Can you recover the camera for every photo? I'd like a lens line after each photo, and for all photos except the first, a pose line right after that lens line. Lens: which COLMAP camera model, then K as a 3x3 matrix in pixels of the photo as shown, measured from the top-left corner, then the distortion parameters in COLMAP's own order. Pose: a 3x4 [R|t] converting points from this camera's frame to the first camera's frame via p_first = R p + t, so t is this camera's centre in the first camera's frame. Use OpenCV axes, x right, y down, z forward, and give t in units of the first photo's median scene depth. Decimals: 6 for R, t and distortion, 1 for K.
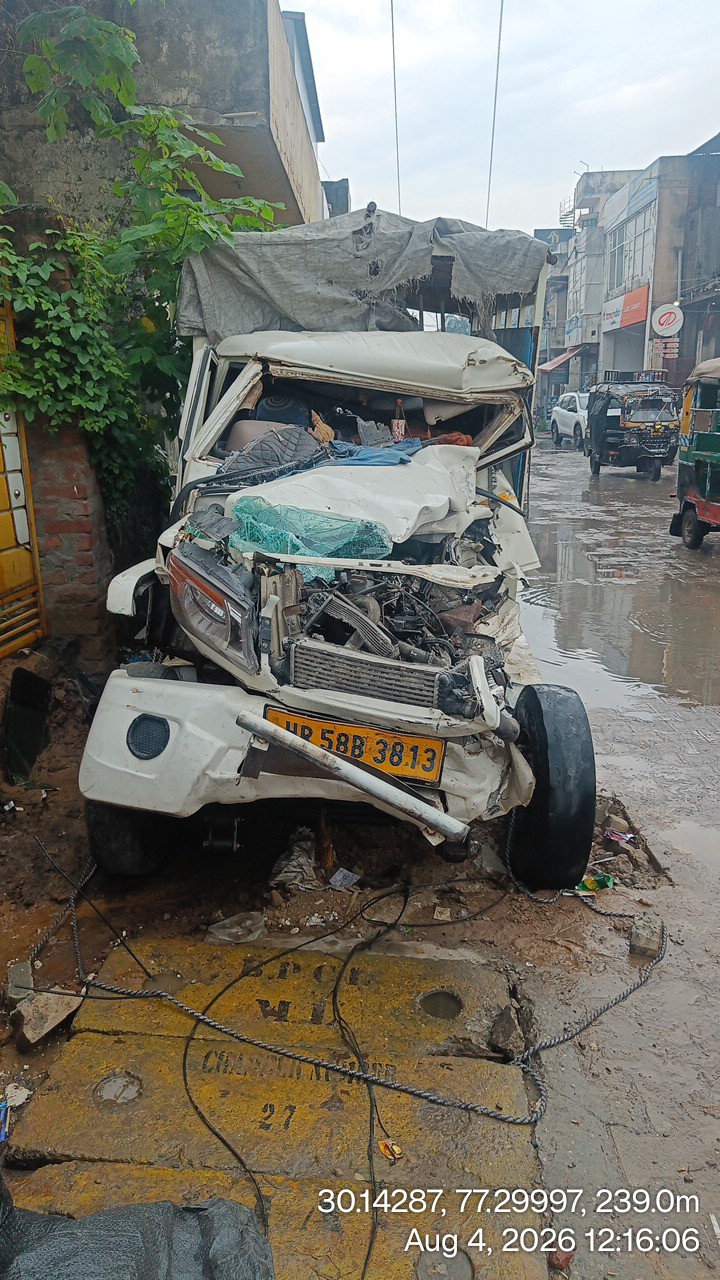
lens RADIAL K [[899.2, 0, 364.4], [0, 899.2, 640.8], [0, 0, 1]] dist [0.006898, -0.004462]
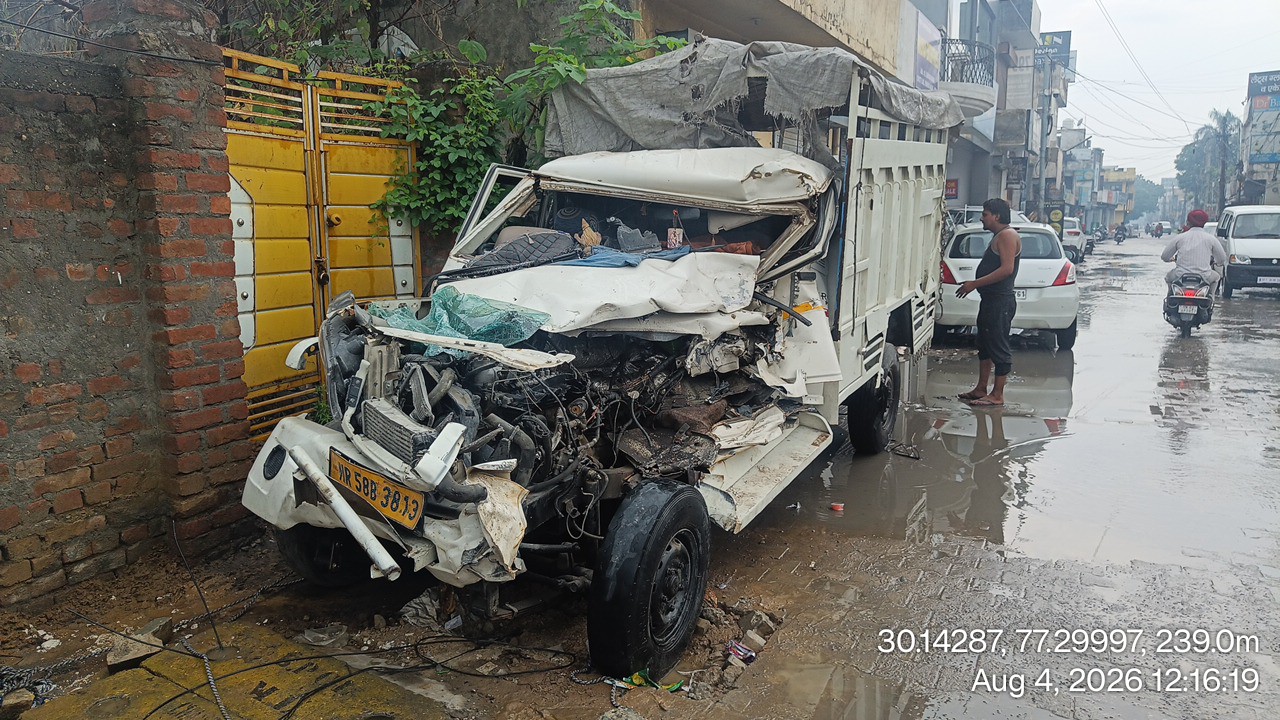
lens RADIAL K [[899.2, 0, 639.7], [0, 899.2, 363.9], [0, 0, 1]] dist [0.006898, -0.004462]
pose [[0.885783, 0.079573, -0.457226, 0.499393], [-0.126147, 0.989381, -0.072199, -0.003403], [0.446626, 0.121630, 0.886415, 0.051405]]
